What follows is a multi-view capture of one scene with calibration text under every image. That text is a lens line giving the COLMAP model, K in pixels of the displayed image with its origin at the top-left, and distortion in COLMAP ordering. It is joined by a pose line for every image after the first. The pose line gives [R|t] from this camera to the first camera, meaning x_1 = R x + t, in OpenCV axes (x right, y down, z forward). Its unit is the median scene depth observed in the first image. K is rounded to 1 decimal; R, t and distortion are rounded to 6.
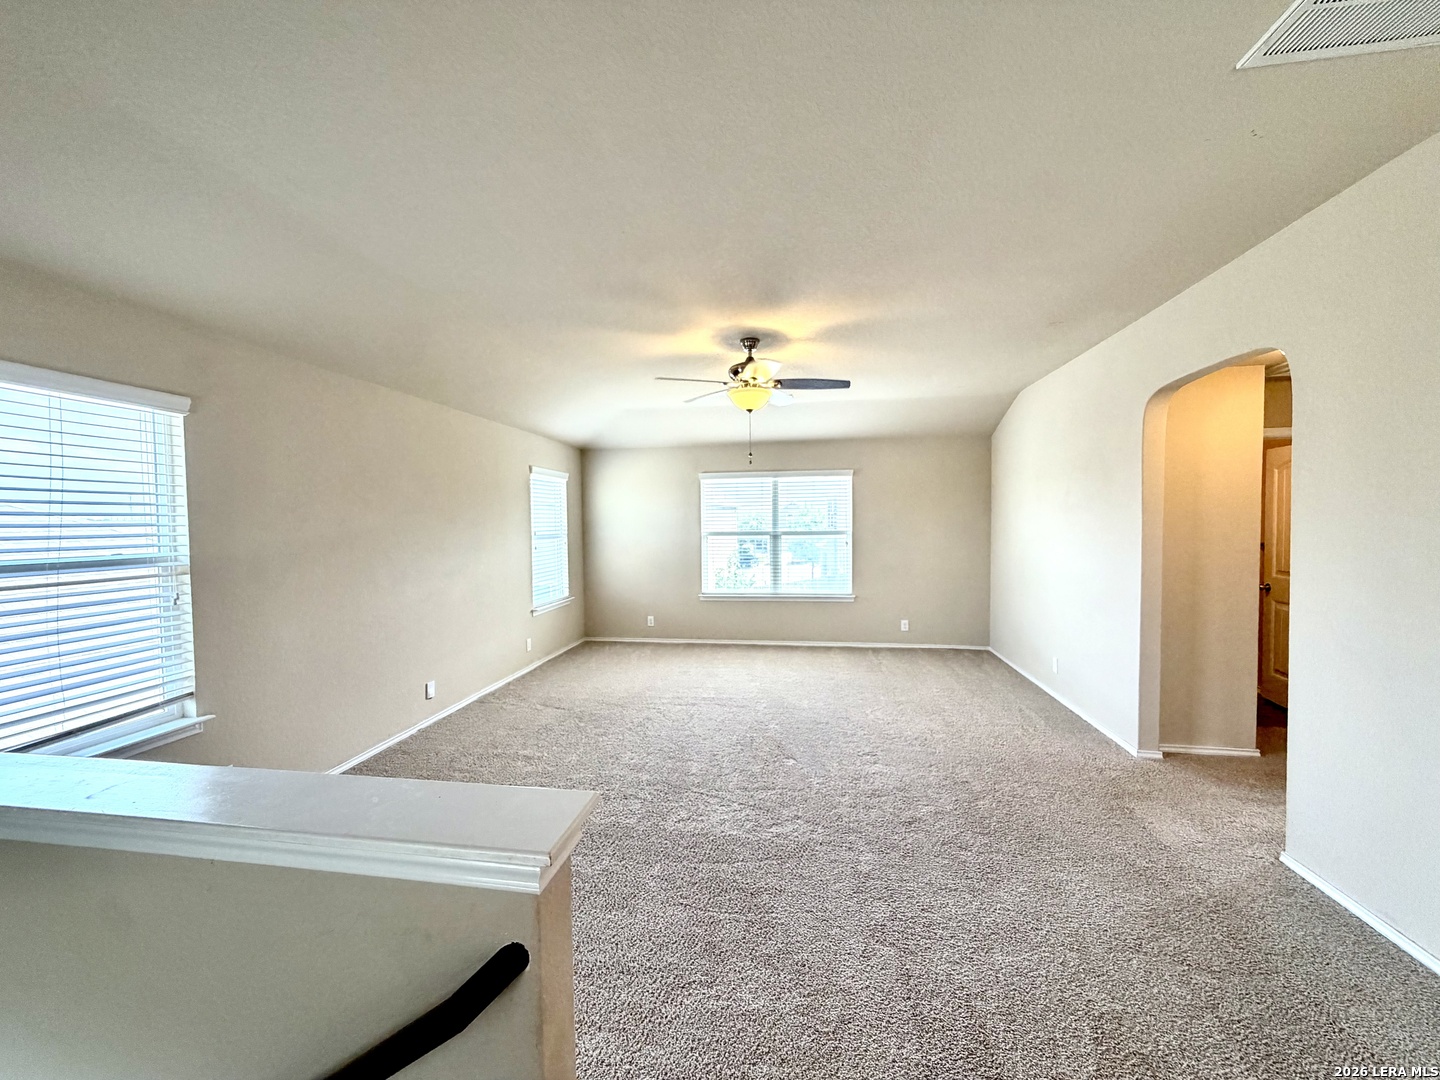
lens RADIAL K [[575.7, 0, 721.2], [0, 575.7, 545.2], [0, 0, 1]] dist [-0.000089, 0.000541]
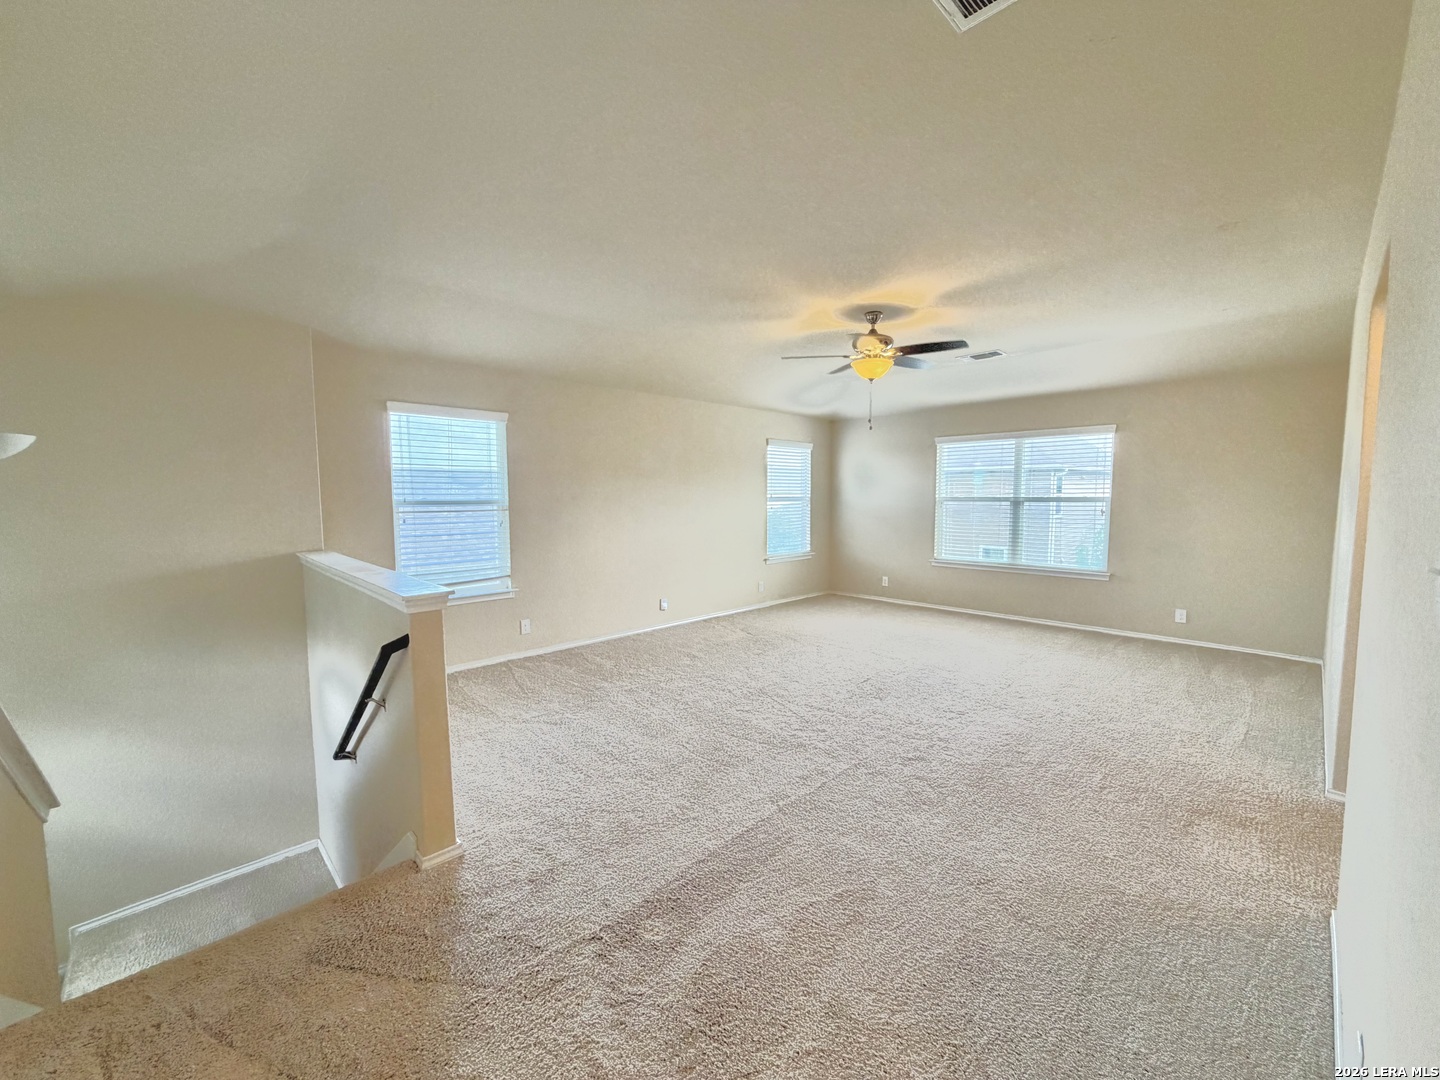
lens RADIAL K [[575.7, 0, 719.7], [0, 575.7, 541.6], [0, 0, 1]] dist [-0.000089, 0.000541]
pose [[0.805453, 0.057947, -0.589820, 0.356429], [-0.031065, 0.997968, 0.055623, 0.013936], [0.591845, -0.026479, 0.805617, -0.039385]]
